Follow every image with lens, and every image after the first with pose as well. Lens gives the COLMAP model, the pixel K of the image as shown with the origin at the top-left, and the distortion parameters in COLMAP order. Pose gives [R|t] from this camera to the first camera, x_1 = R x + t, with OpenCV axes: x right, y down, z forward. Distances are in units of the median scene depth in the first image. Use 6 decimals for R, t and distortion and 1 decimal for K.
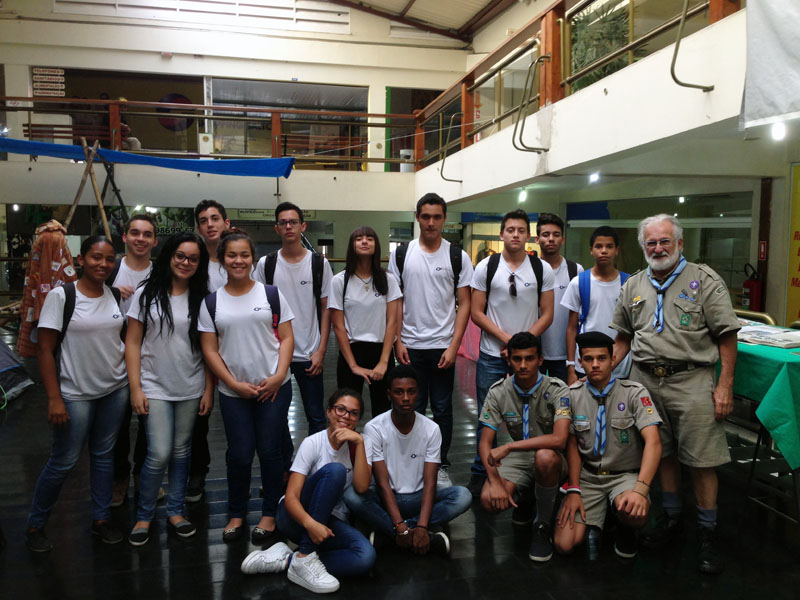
lens RADIAL K [[710.9, 0, 394.6], [0, 710.9, 299.0], [0, 0, 1]] dist [0.079259, -0.088793]
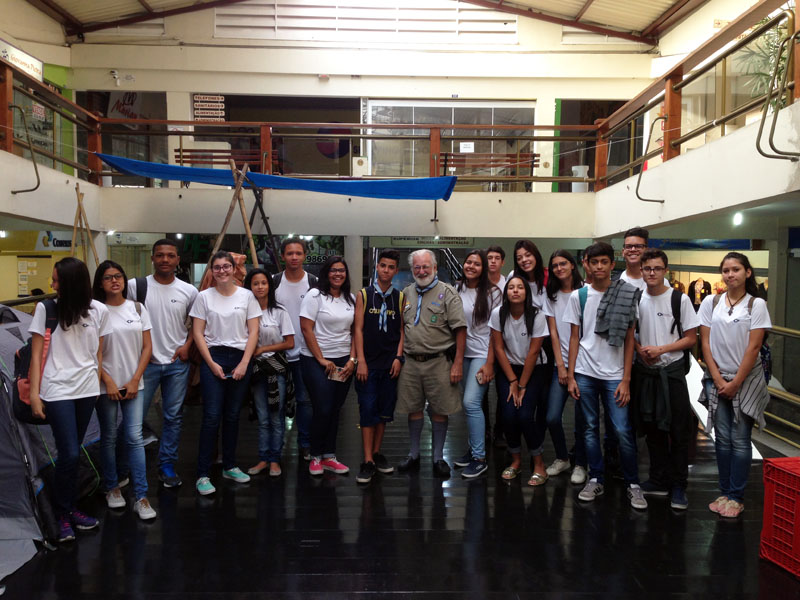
lens RADIAL K [[710.9, 0, 403.3], [0, 710.9, 299.3], [0, 0, 1]] dist [0.079259, -0.088793]
pose [[0.979879, 0.014425, -0.199073, -0.020043], [-0.020825, 0.999330, -0.030089, -0.016566], [0.198506, 0.033629, 0.979523, 0.103731]]
